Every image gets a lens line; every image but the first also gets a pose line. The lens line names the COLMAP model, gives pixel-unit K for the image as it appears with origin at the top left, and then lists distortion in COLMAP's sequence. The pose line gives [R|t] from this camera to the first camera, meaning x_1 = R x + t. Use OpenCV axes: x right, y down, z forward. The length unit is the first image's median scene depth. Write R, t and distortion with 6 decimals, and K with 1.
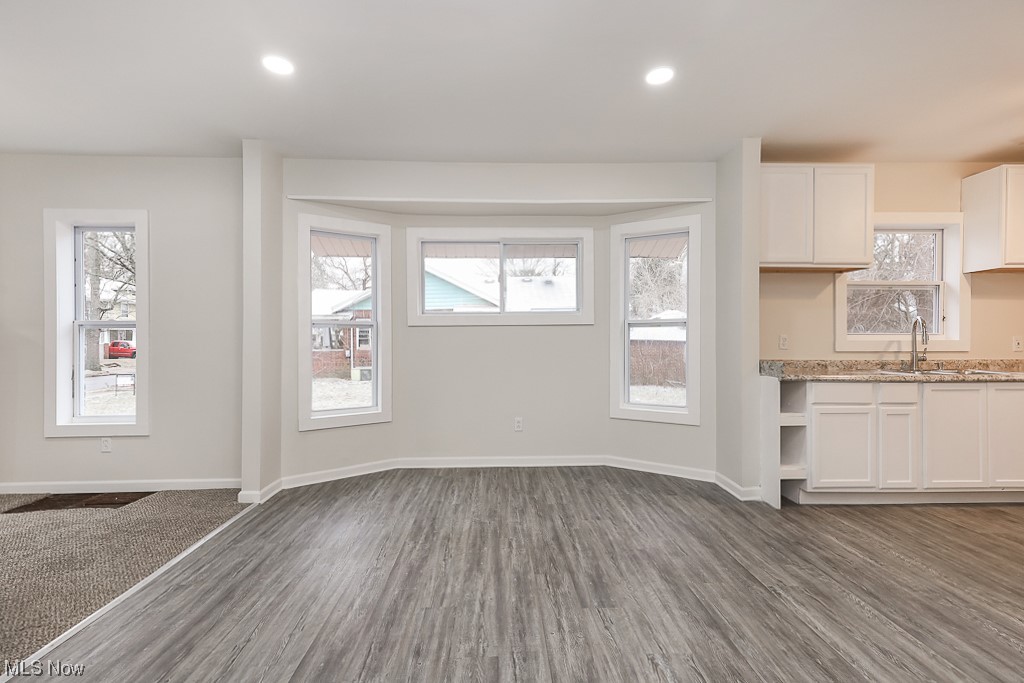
lens RADIAL K [[451.8, 0, 512.0], [0, 451.8, 341.5], [0, 0, 1]] dist [0.001285, 0.000244]
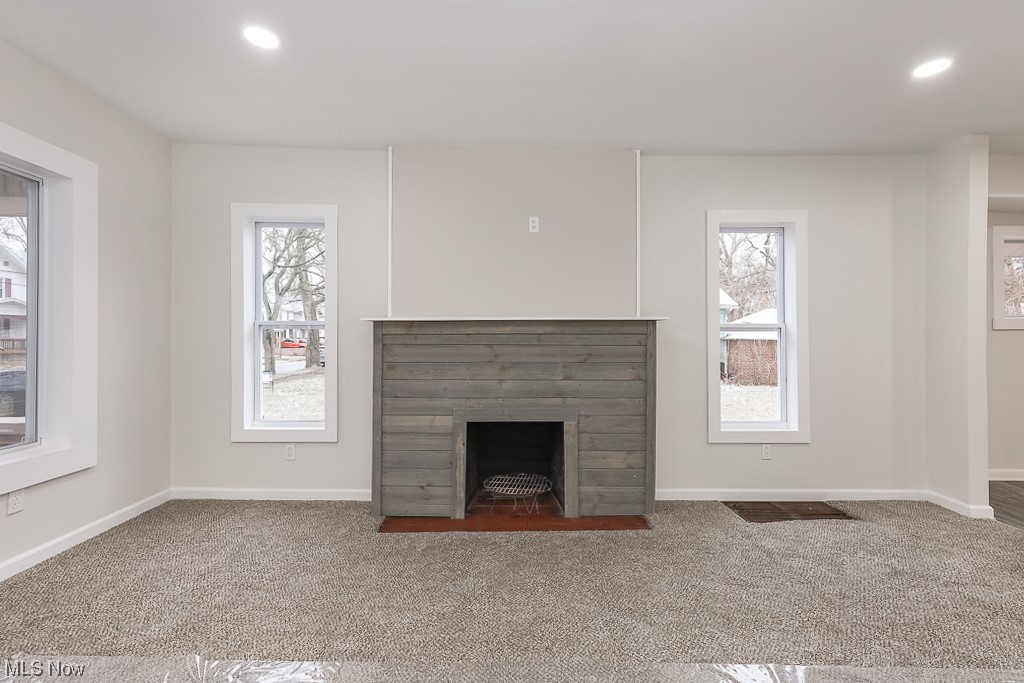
lens RADIAL K [[454.7, 0, 512.0], [0, 454.7, 341.5], [0, 0, 1]] dist [0.018787, 0.000154]
pose [[0.999374, 0.001940, -0.035324, -1.388757], [-0.002484, 0.999879, -0.015369, 0.008382], [0.035290, 0.015447, 0.999258, 0.001188]]
